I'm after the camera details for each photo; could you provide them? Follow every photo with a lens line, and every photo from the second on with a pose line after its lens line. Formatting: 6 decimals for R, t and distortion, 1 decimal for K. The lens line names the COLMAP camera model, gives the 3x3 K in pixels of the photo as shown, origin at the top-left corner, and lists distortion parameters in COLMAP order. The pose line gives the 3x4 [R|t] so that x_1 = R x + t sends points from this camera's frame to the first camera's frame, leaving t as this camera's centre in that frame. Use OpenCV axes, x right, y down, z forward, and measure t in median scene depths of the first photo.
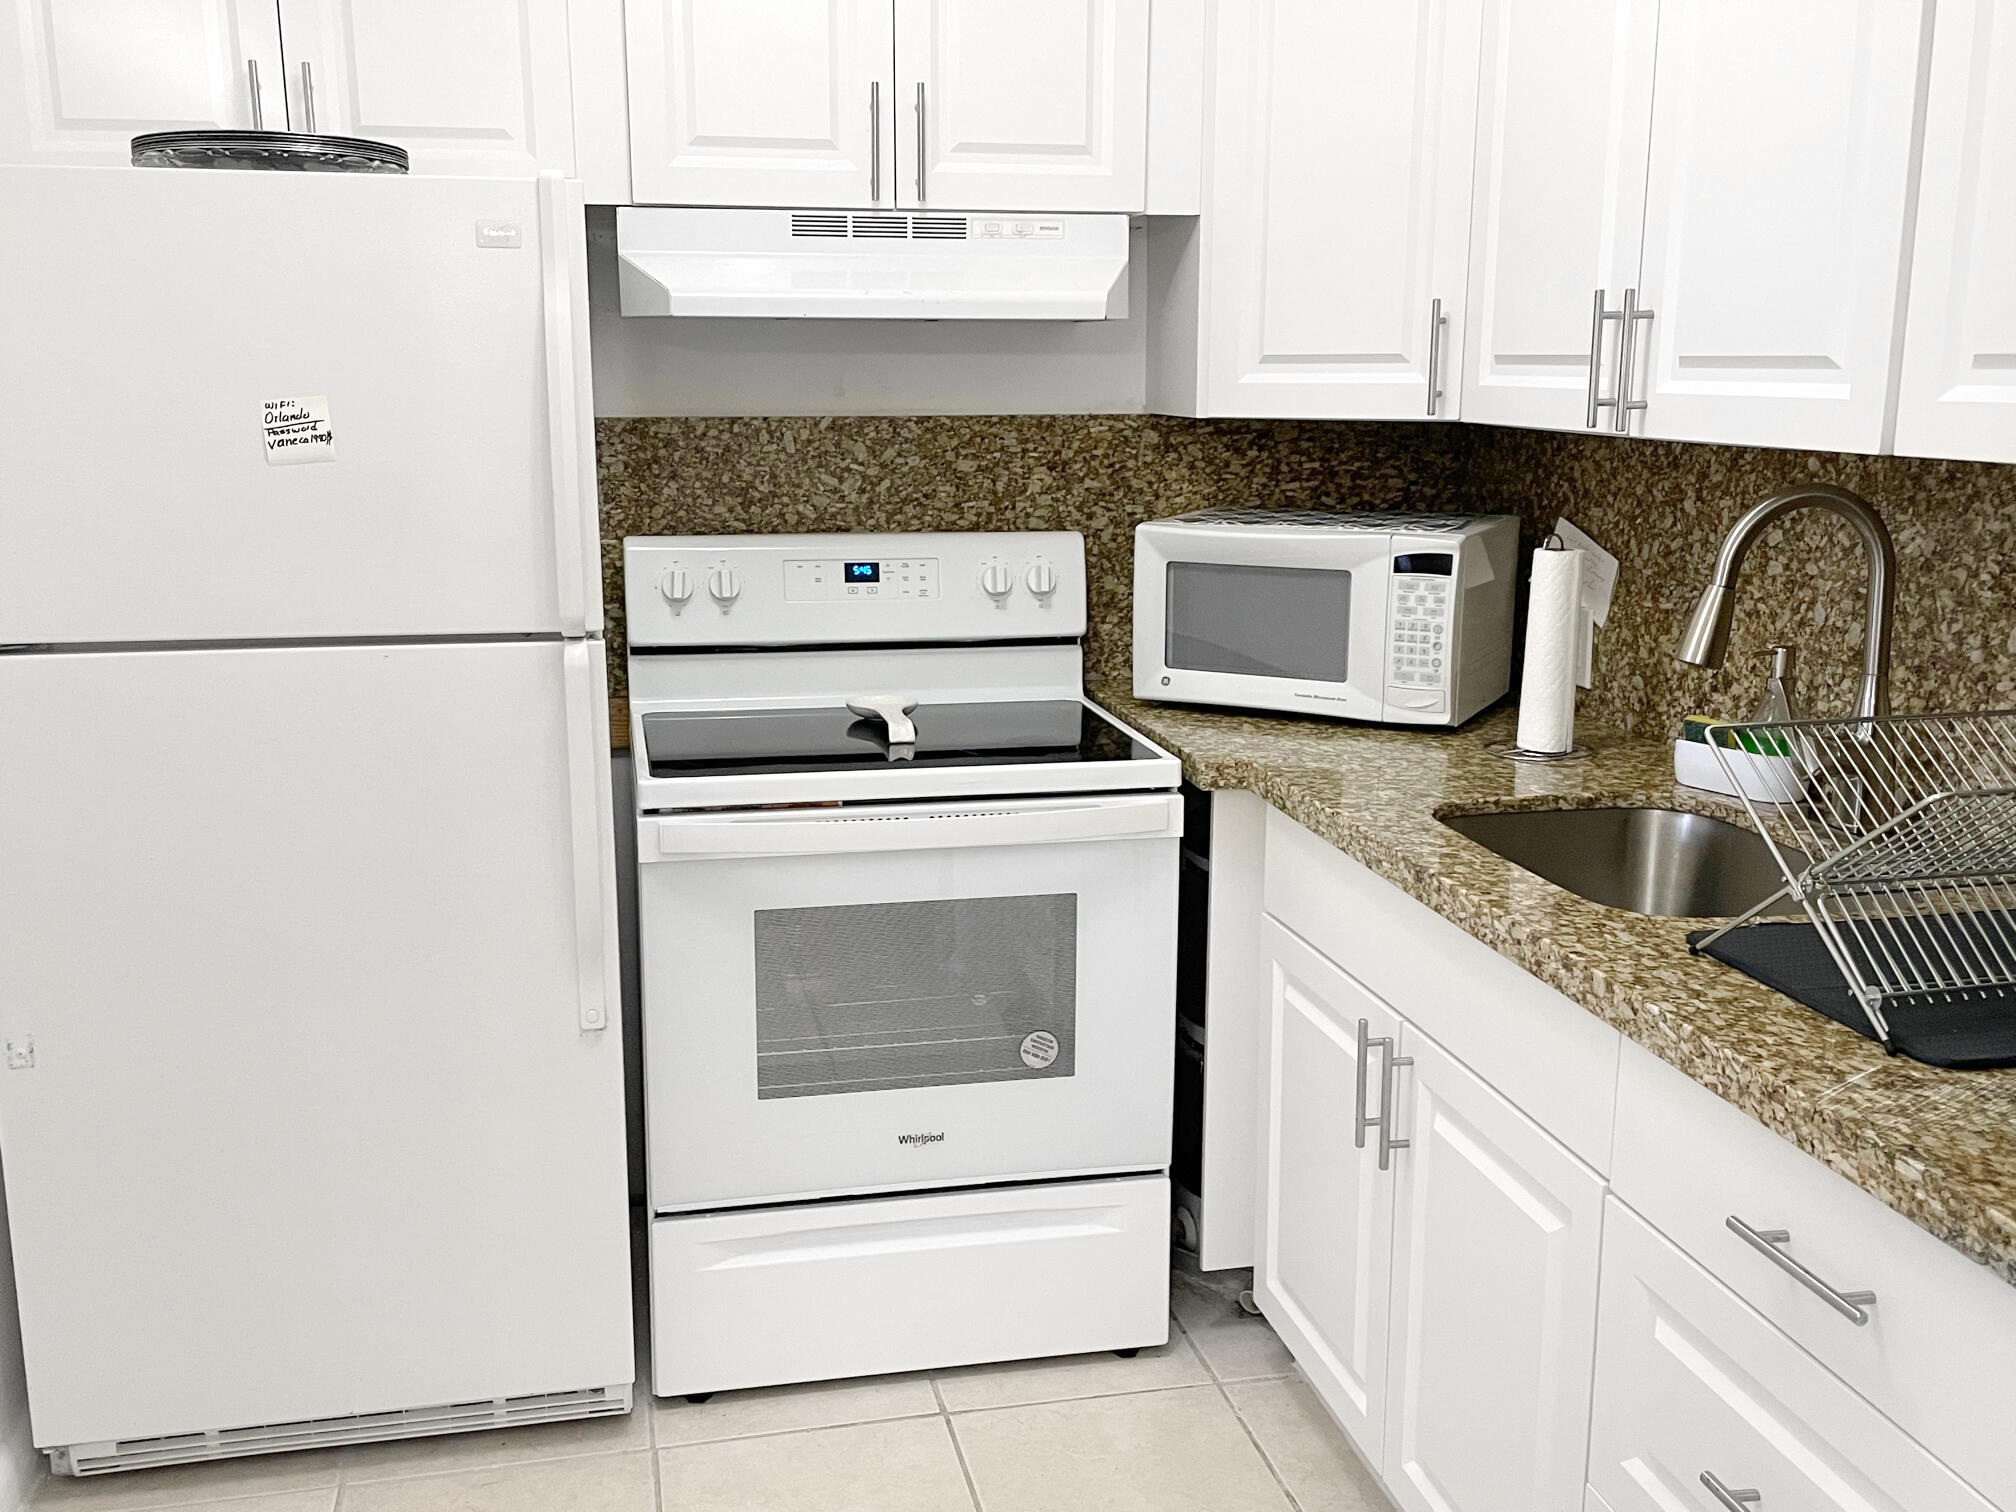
lens RADIAL K [[1840.9, 0, 998.7], [0, 1840.9, 749.3], [0, 0, 1]] dist [0.067361, -0.143655]
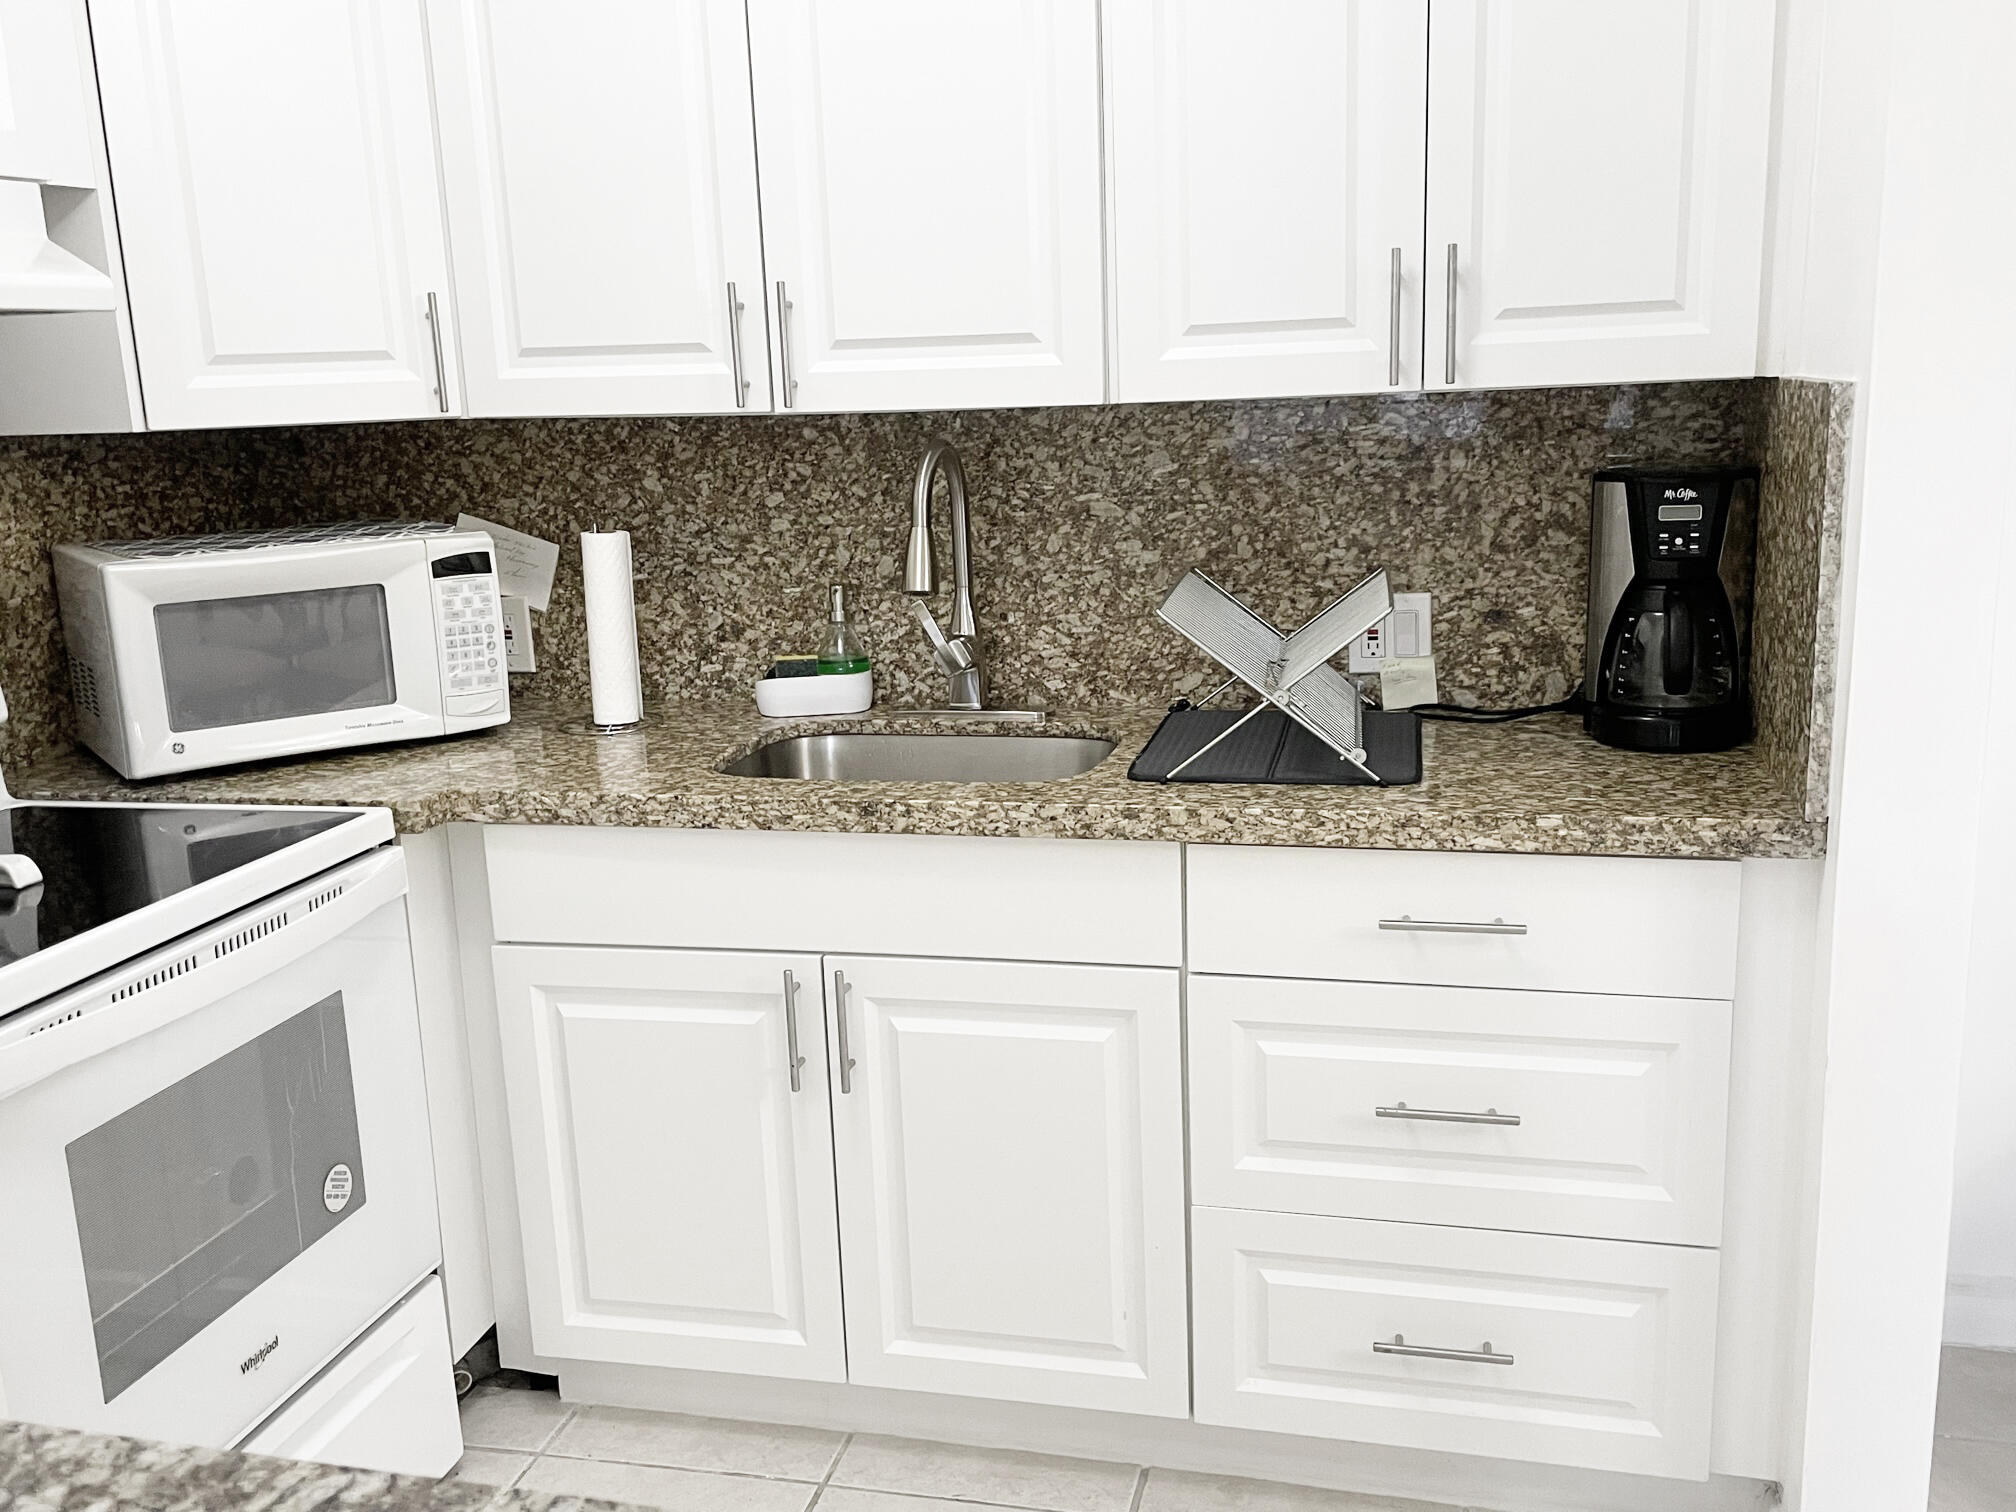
lens RADIAL K [[1840.9, 0, 998.7], [0, 1840.9, 749.3], [0, 0, 1]] dist [0.067361, -0.143655]
pose [[0.430313, -0.199704, 0.880312, -0.541690], [0.216702, 0.969556, 0.114021, -0.058016], [-0.876283, 0.141700, 0.460489, 0.329481]]
